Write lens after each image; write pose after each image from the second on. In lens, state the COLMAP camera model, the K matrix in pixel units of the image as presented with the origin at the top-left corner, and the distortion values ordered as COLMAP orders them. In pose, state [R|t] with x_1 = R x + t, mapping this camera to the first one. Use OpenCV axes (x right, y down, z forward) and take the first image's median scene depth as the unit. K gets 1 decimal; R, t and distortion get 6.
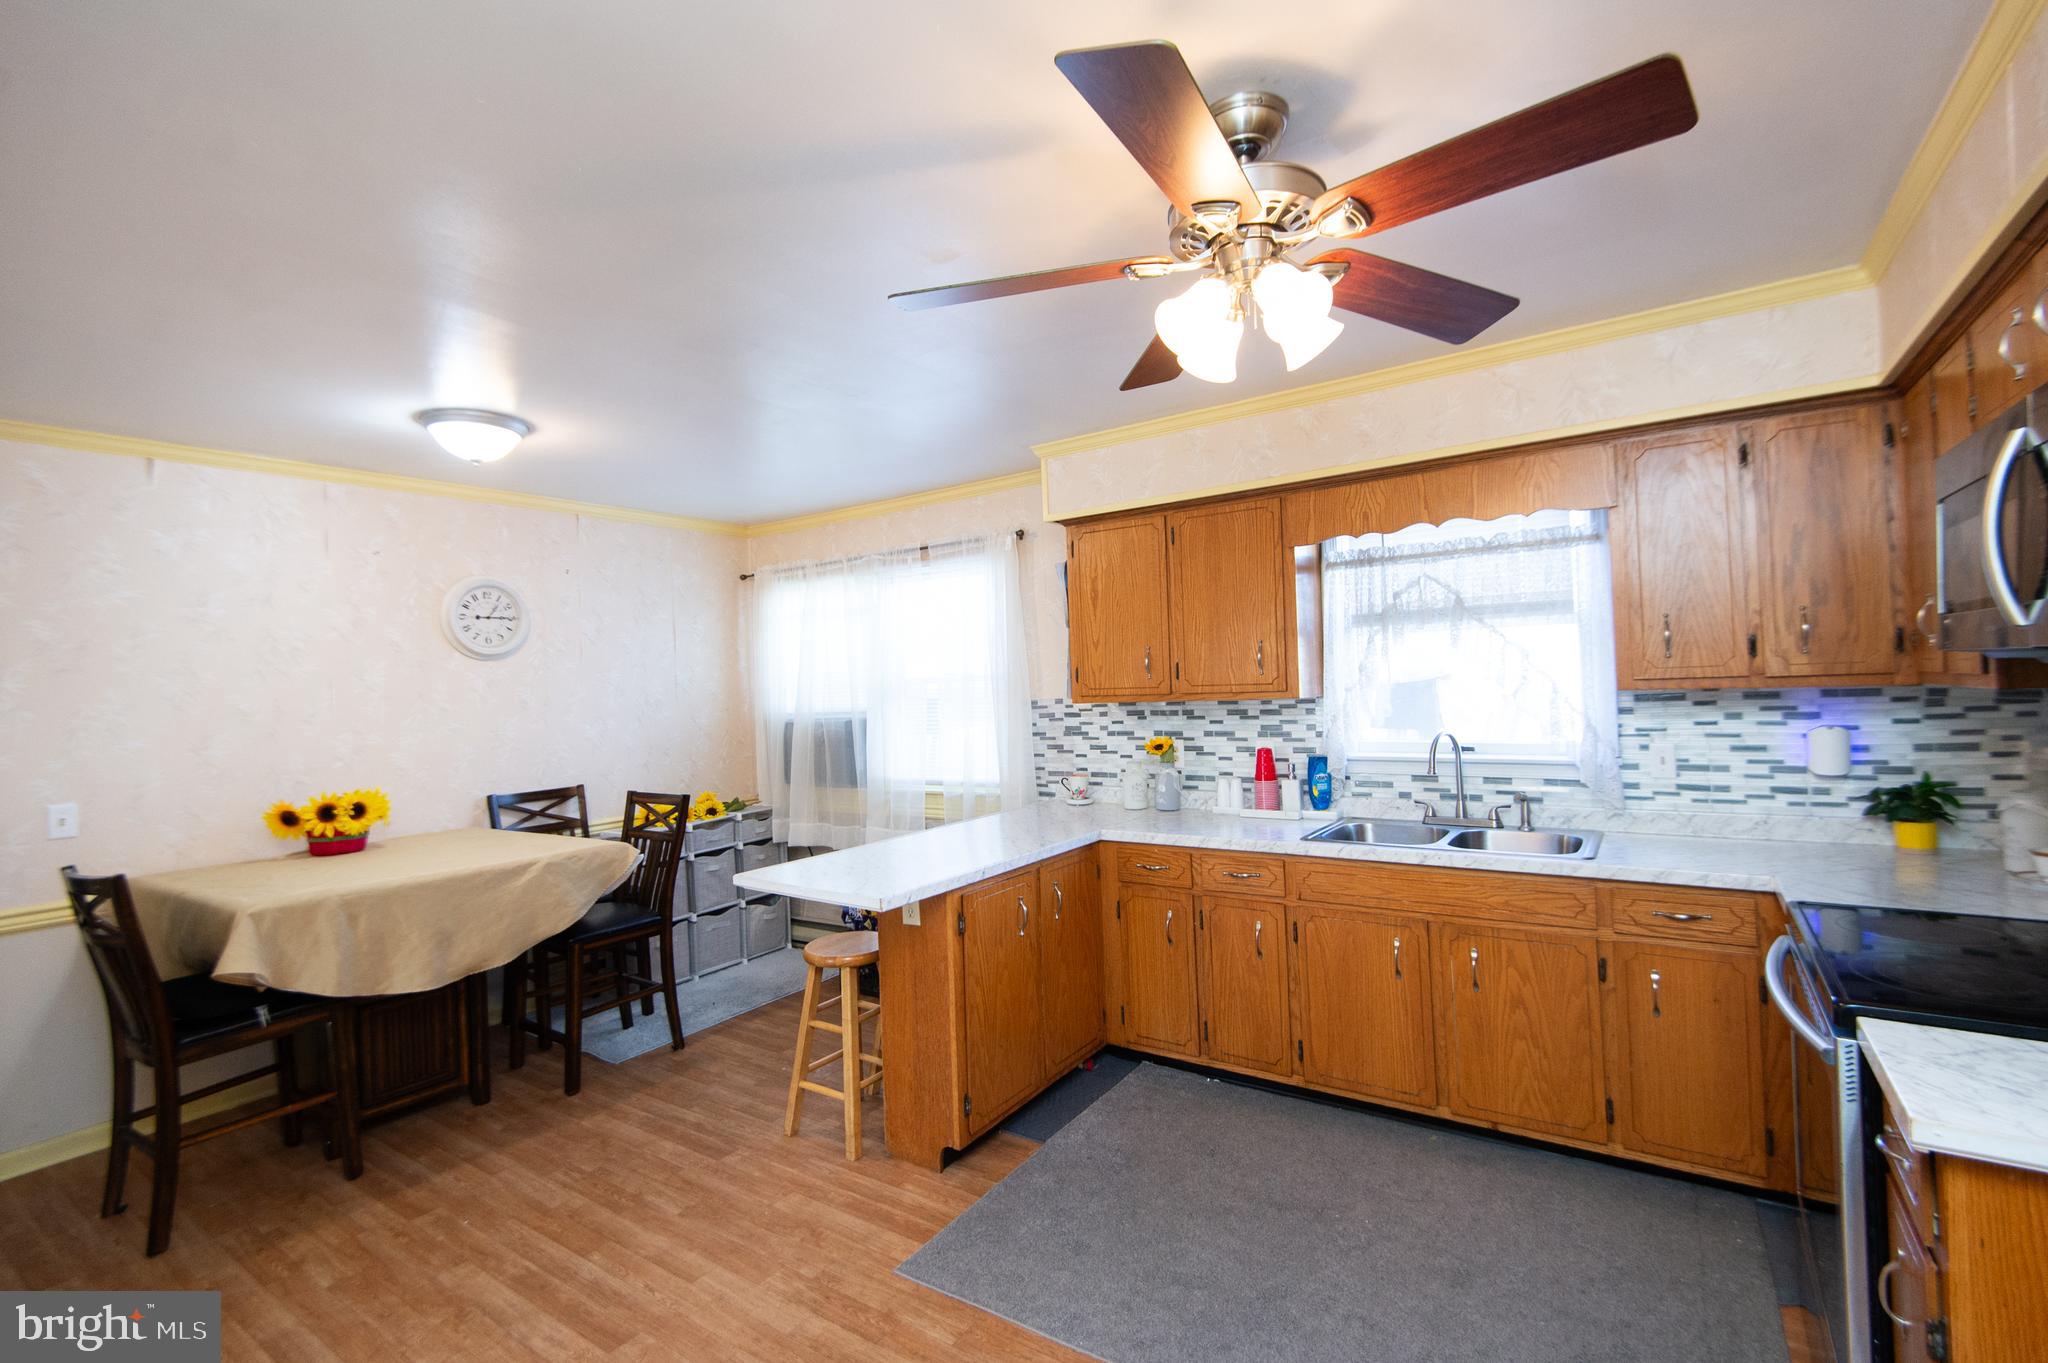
lens RADIAL K [[904.7, 0, 1043.6], [0, 904.7, 672.9], [0, 0, 1]] dist [0.050162, -0.020014]
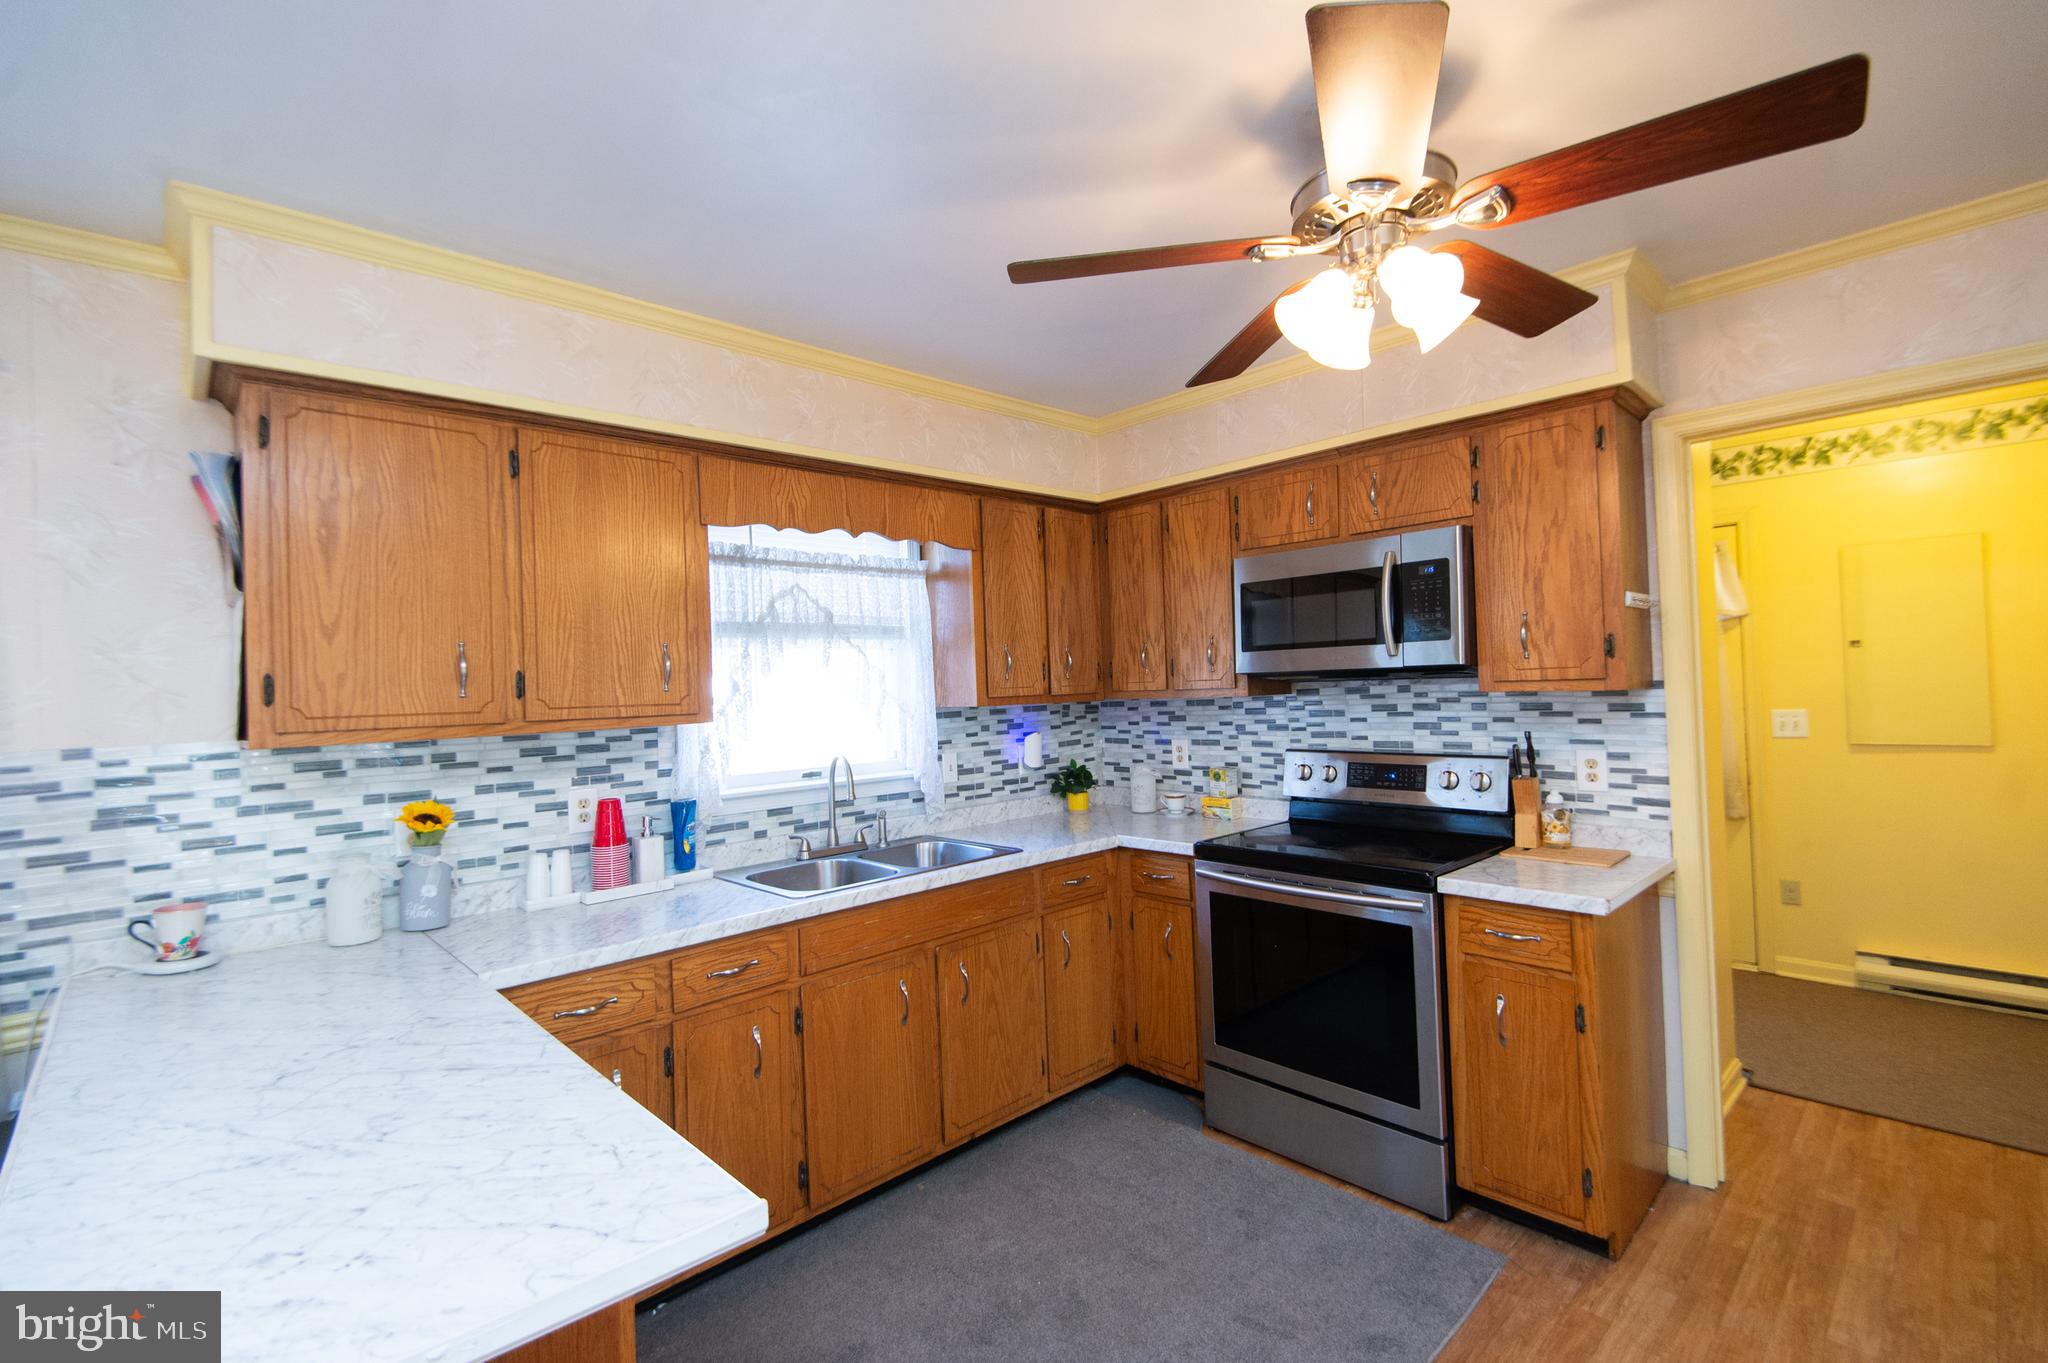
lens RADIAL K [[904.7, 0, 1043.6], [0, 904.7, 672.9], [0, 0, 1]] dist [0.050162, -0.020014]
pose [[0.229724, 0.039413, 0.972457, -0.397073], [0.012603, 0.998975, -0.043464, 0.022058], [-0.973174, 0.022240, 0.228992, 0.546003]]
